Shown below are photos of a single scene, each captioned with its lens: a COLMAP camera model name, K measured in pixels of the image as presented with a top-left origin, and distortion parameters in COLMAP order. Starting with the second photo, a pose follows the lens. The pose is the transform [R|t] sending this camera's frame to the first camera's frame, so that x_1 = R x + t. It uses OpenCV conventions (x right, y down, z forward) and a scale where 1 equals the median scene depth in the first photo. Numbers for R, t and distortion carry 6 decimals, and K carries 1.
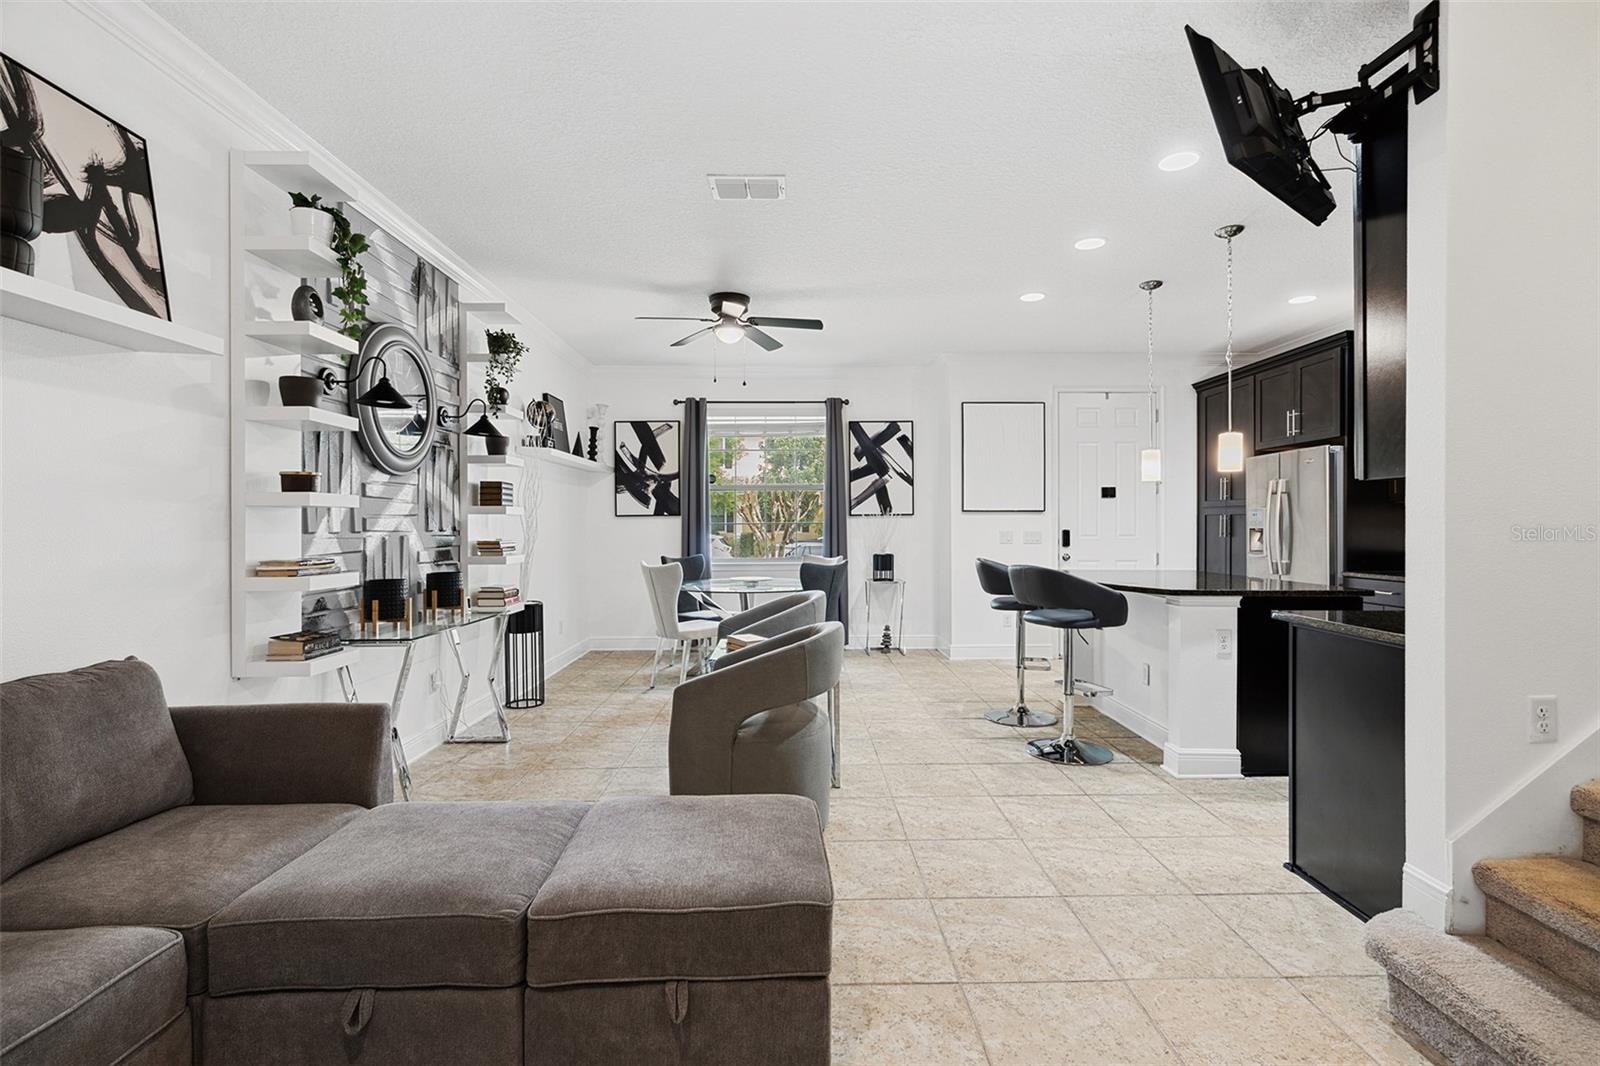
lens RADIAL K [[731.1, 0, 807.6], [0, 731.1, 526.8], [0, 0, 1]] dist [-0.010148, 0.004221]
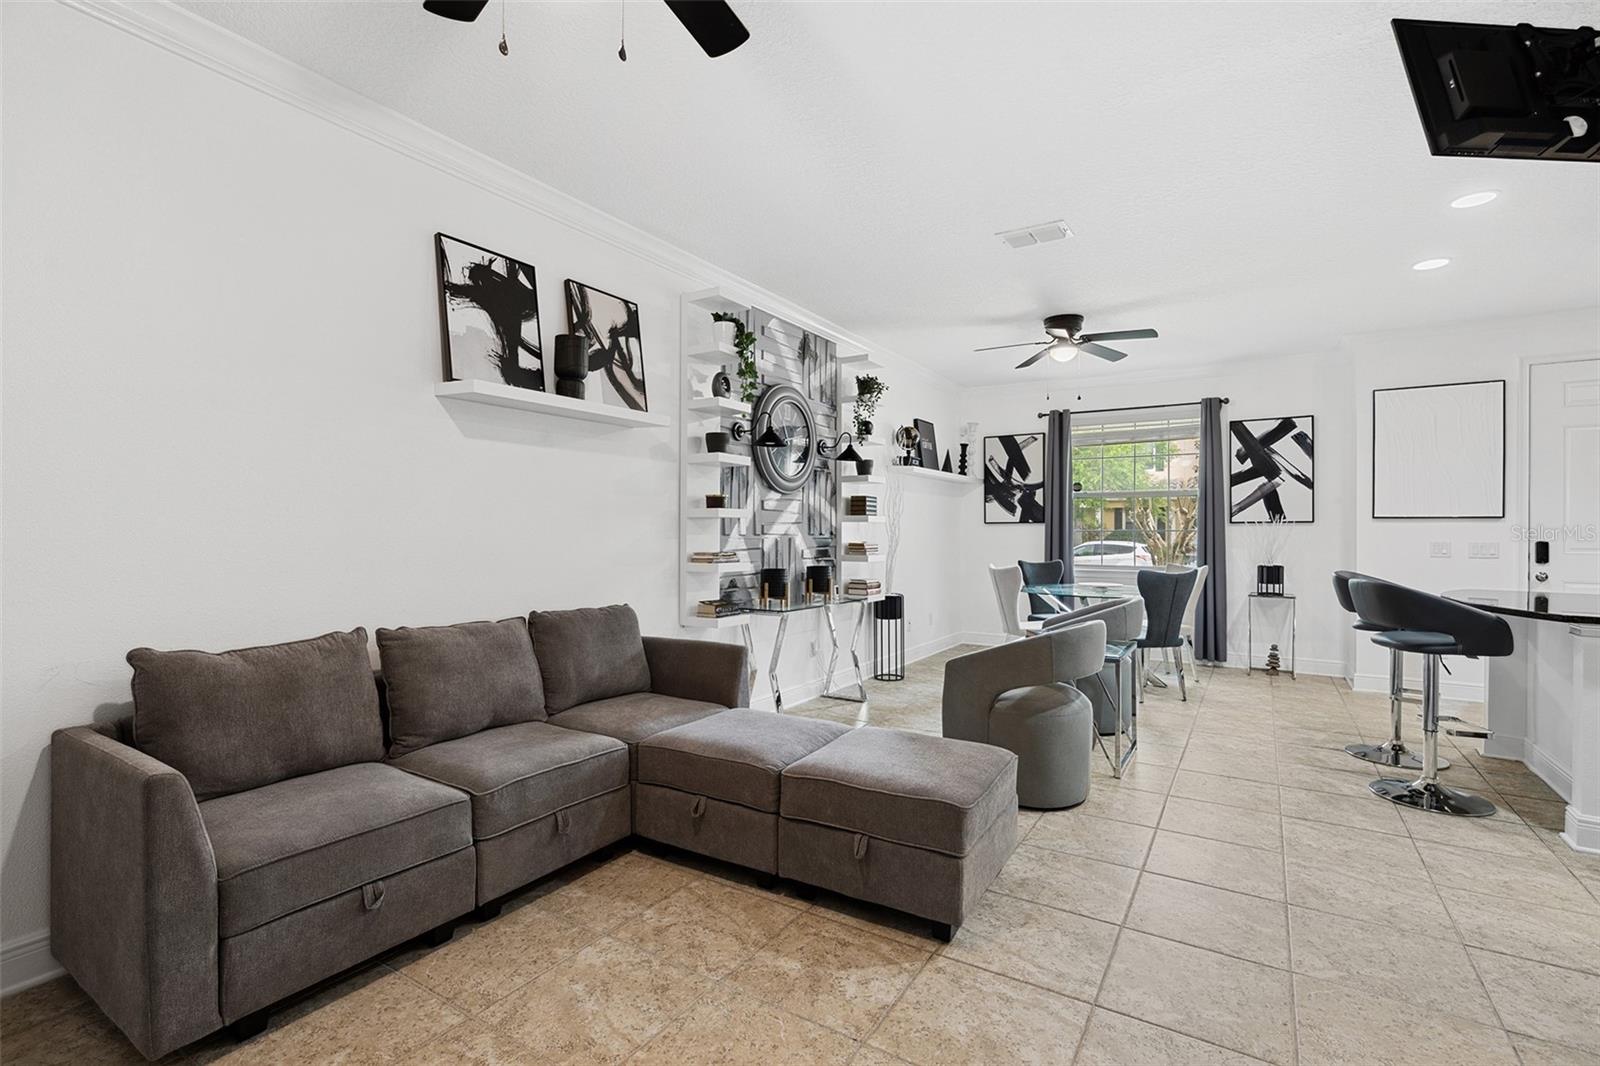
lens RADIAL K [[731.1, 0, 803.7], [0, 731.1, 532.3], [0, 0, 1]] dist [-0.010148, 0.004221]
pose [[0.835974, 0.007343, -0.548720, 0.218843], [-0.008052, 0.999967, 0.001113, -0.000070], [0.548710, 0.003488, 0.836005, -0.132513]]
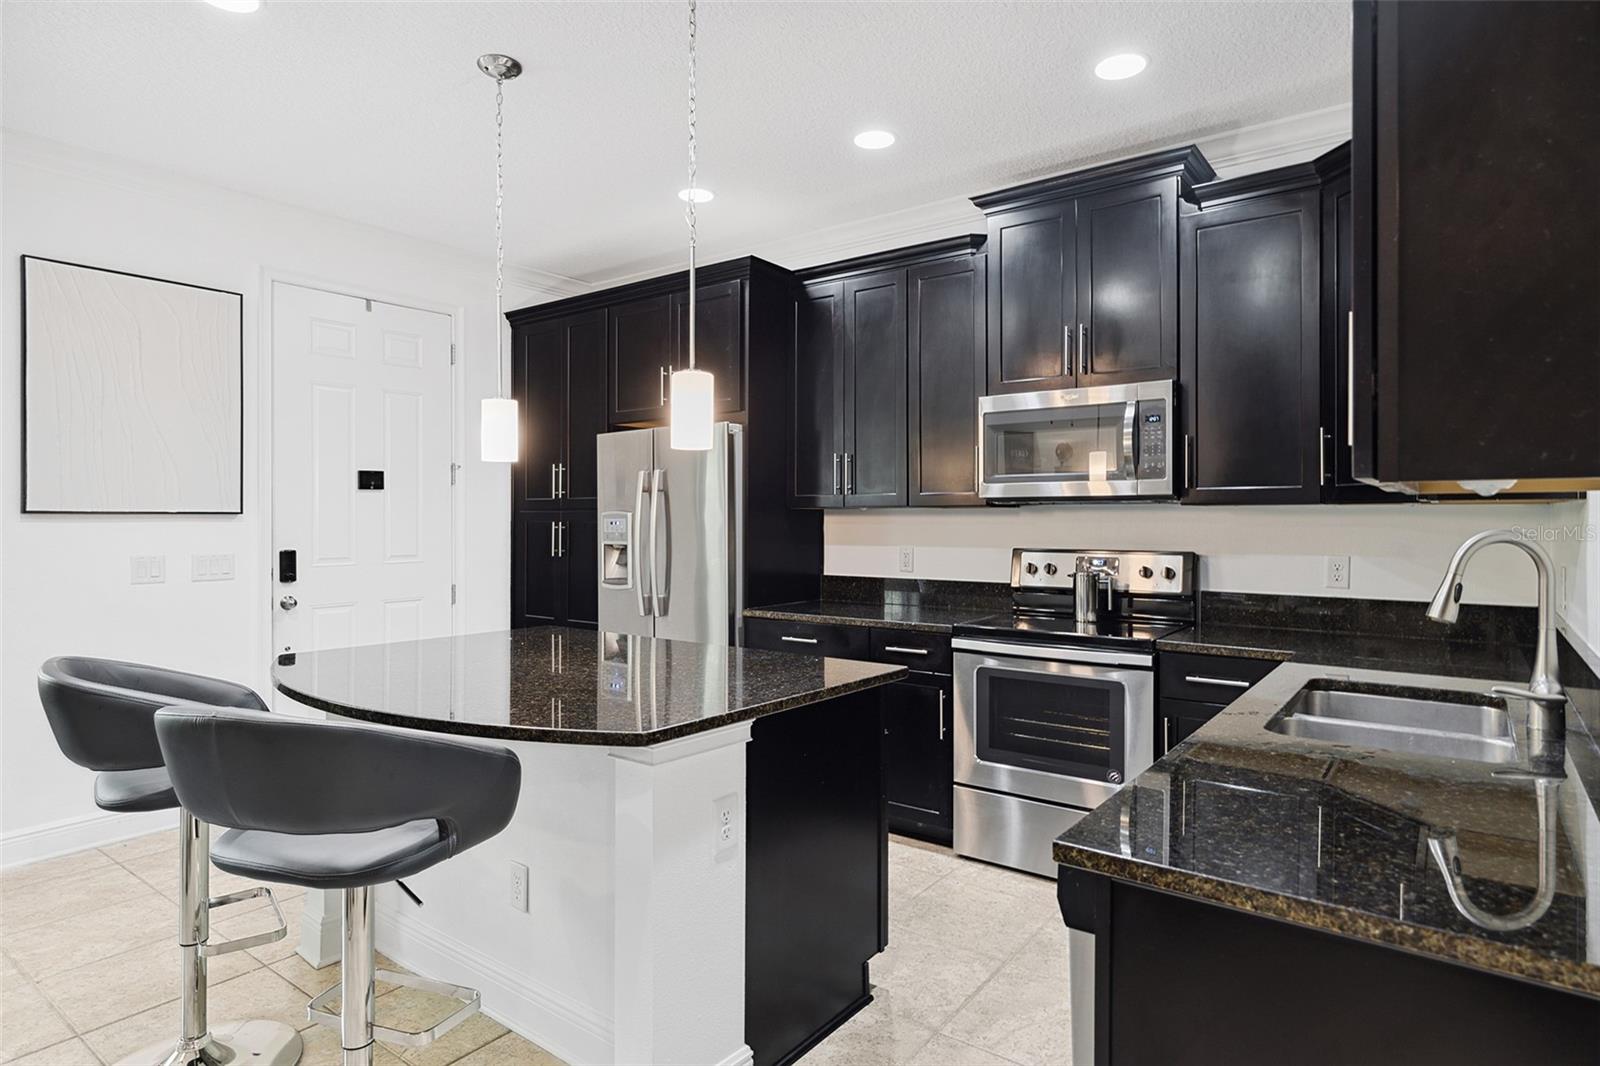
lens RADIAL K [[877.4, 0, 811.8], [0, 877.4, 520.5], [0, 0, 1]] dist [-0.012345, 0.005259]
pose [[0.610971, -0.000260, 0.791653, 0.163811], [0.000829, 1.000000, -0.000311, -0.028462], [-0.791653, 0.000847, 0.610971, 0.592040]]
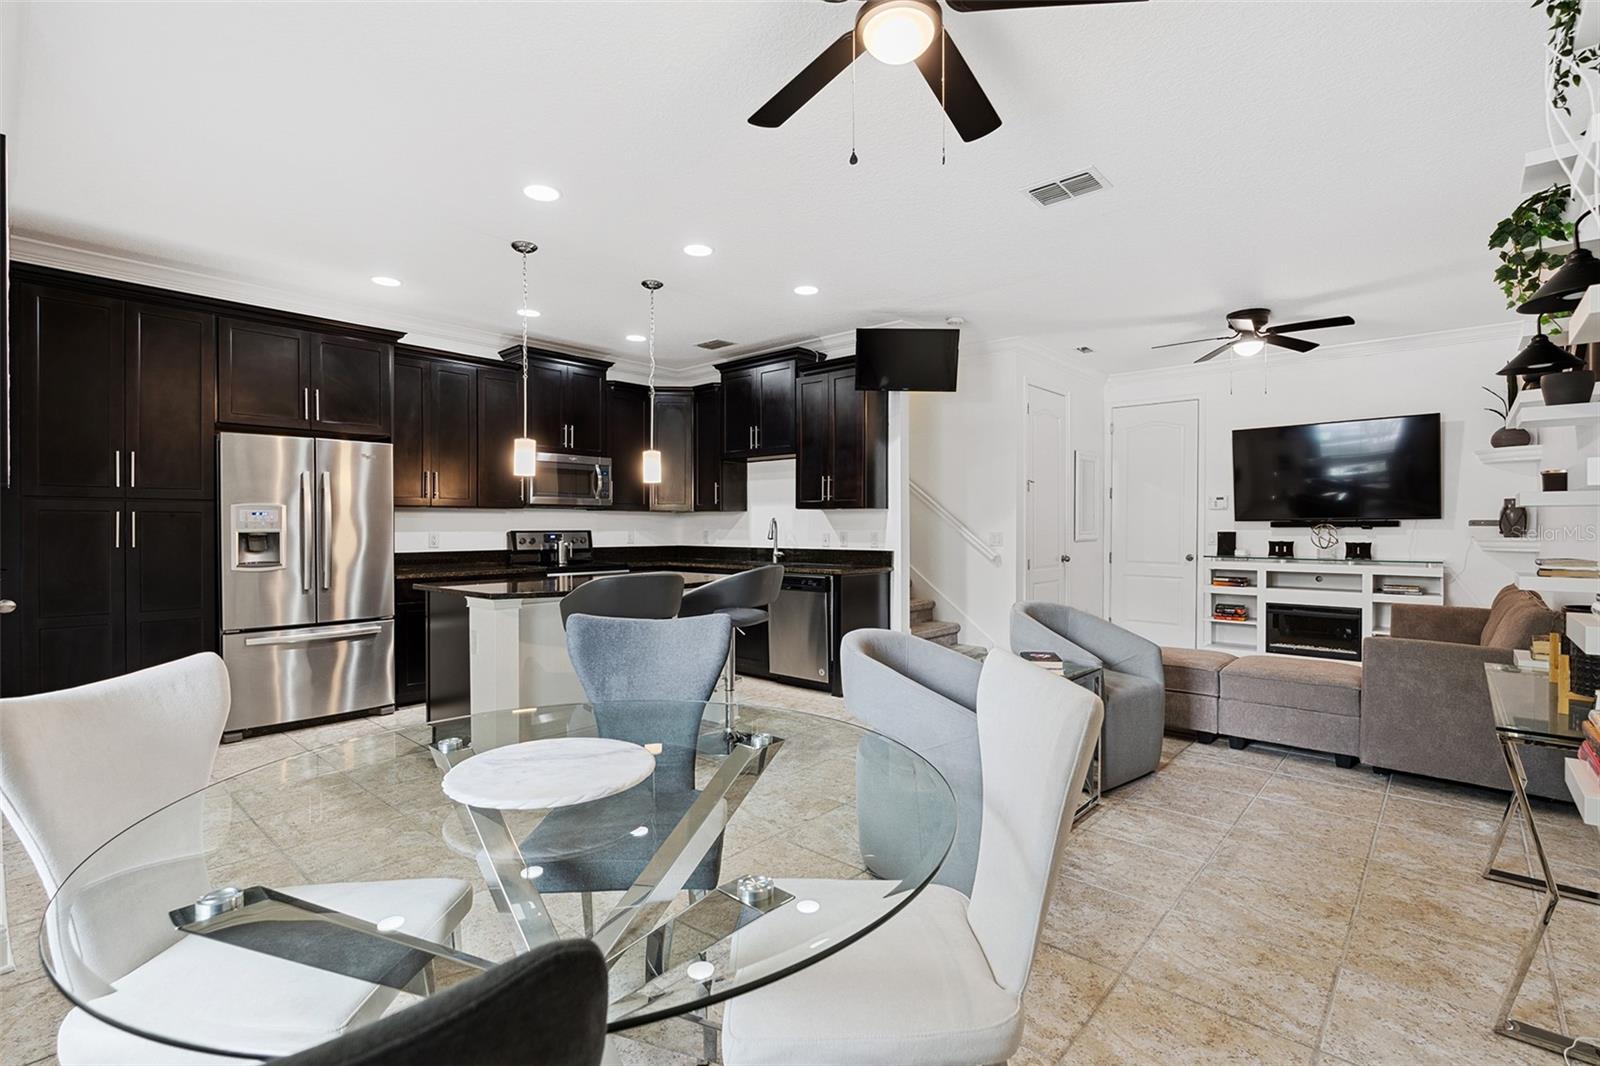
lens RADIAL K [[731.1, 0, 806.5], [0, 731.1, 534.2], [0, 0, 1]] dist [-0.010148, 0.004221]
pose [[-0.733822, -0.003140, 0.679335, -0.451194], [0.003669, 0.999956, 0.008586, 0.000081], [-0.679332, 0.008793, -0.733778, 1.775684]]
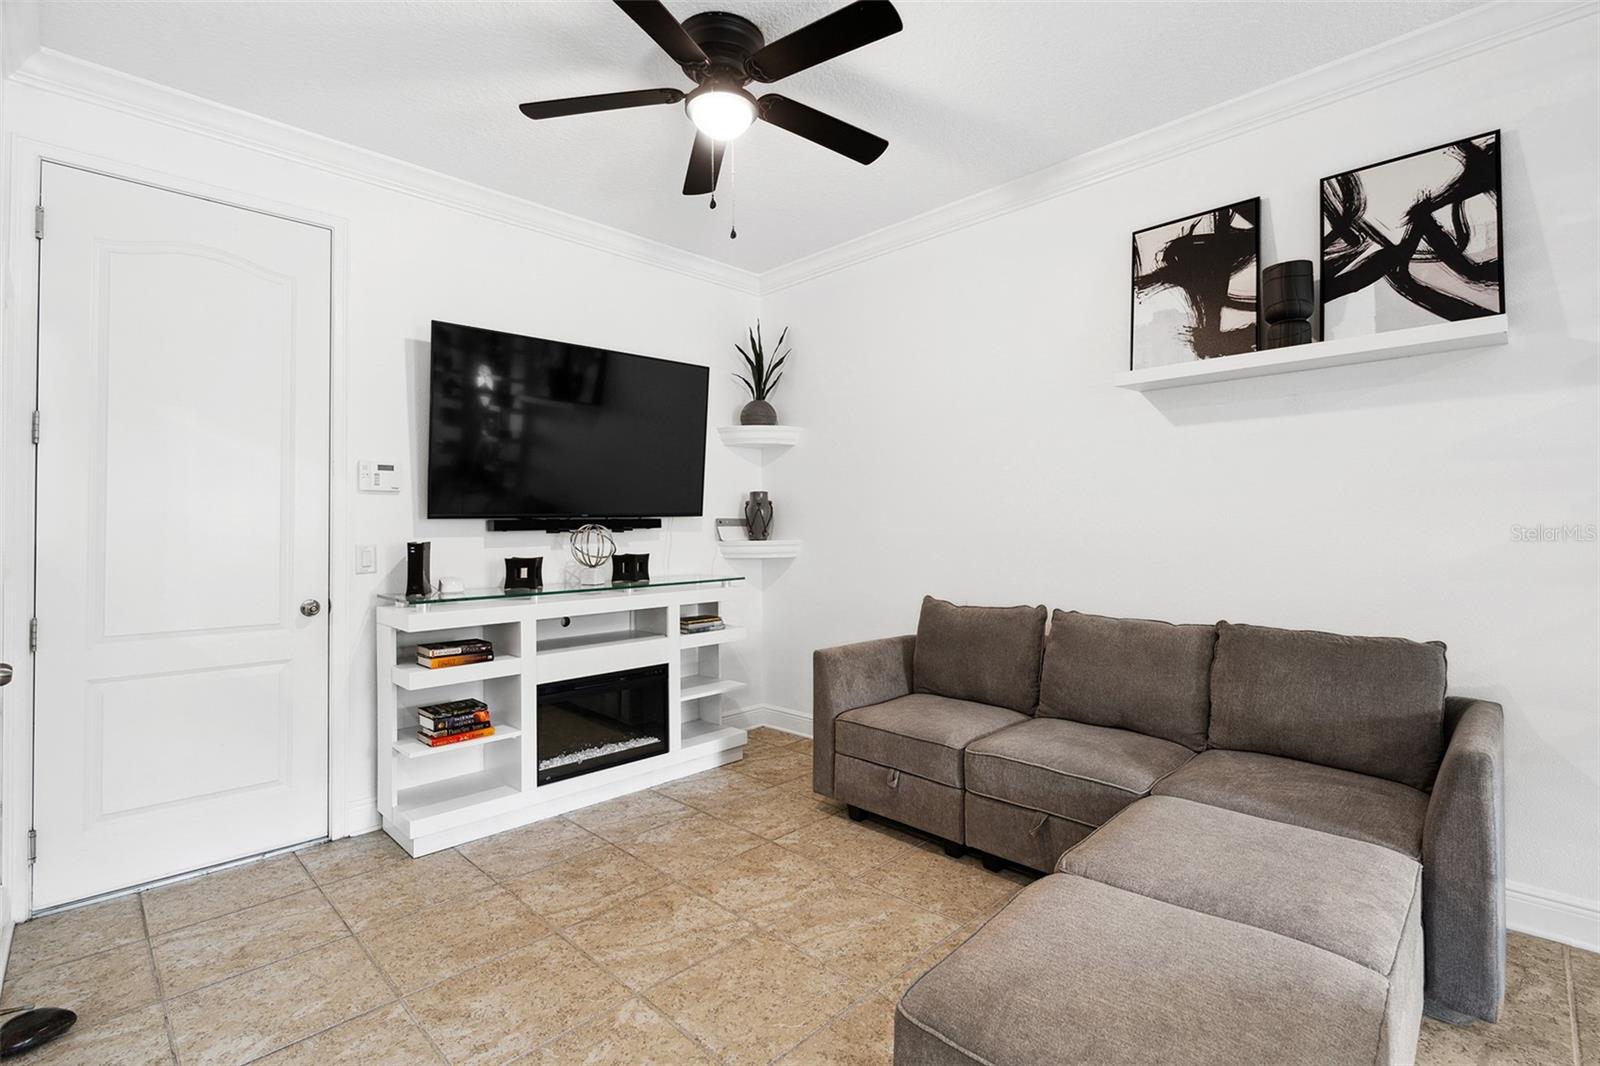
lens RADIAL K [[731.1, 0, 812.8], [0, 731.1, 520.6], [0, 0, 1]] dist [-0.010148, 0.004221]
pose [[-0.710537, 0.006740, -0.703628, 0.271462], [0.010455, 0.999945, -0.000979, -0.005540], [0.703583, -0.008052, -0.710568, 0.624531]]
